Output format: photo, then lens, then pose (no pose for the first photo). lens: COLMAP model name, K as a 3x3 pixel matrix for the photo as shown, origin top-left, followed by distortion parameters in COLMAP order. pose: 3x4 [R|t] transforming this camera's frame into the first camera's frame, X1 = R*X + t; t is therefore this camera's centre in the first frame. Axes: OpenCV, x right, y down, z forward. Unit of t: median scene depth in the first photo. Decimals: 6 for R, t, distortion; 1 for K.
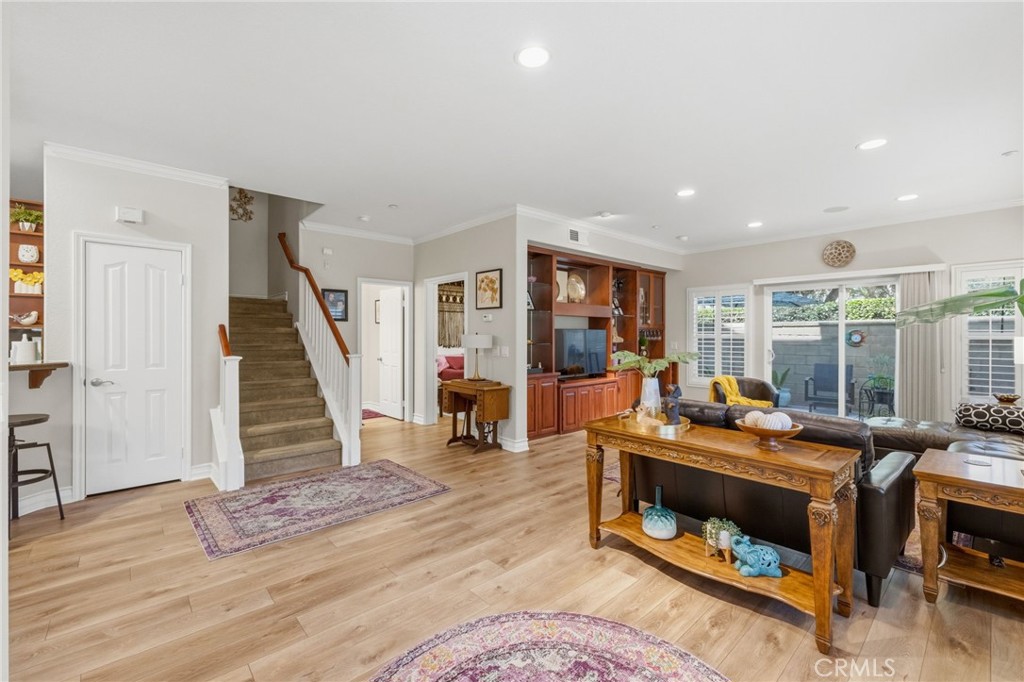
lens RADIAL K [[438.5, 0, 509.8], [0, 438.5, 337.0], [0, 0, 1]] dist [0.006232, -0.000830]
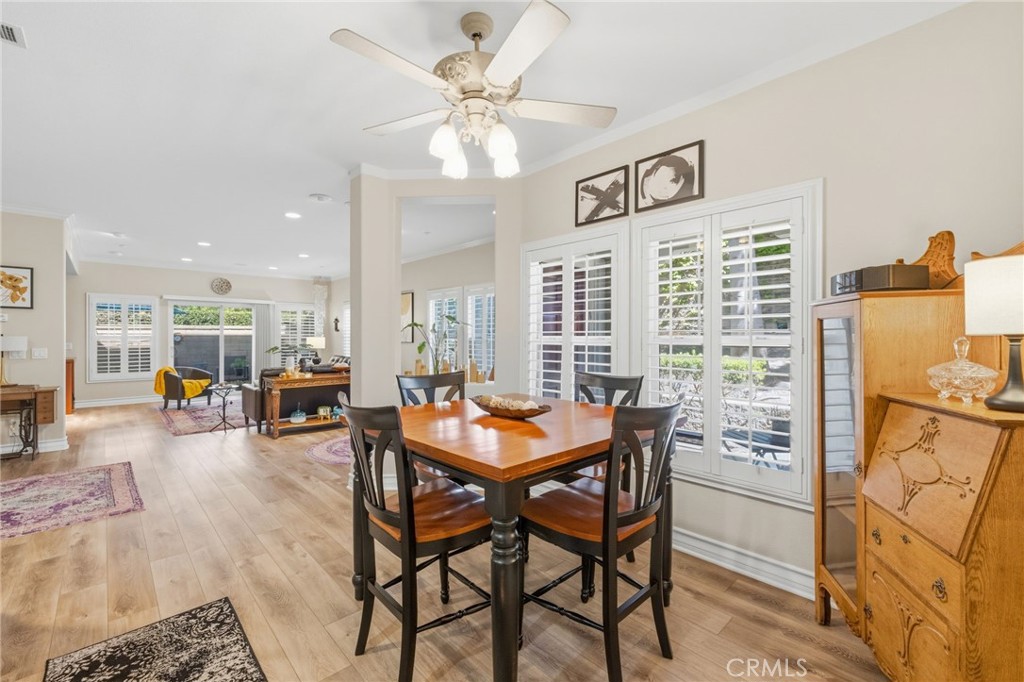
lens RADIAL K [[438.5, 0, 506.7], [0, 438.5, 326.7], [0, 0, 1]] dist [0.006232, -0.000830]
pose [[-0.032528, 0.017236, 0.999322, -1.425931], [0.001245, 0.999851, -0.017204, -0.010769], [-0.999470, 0.000685, -0.032545, -0.027868]]
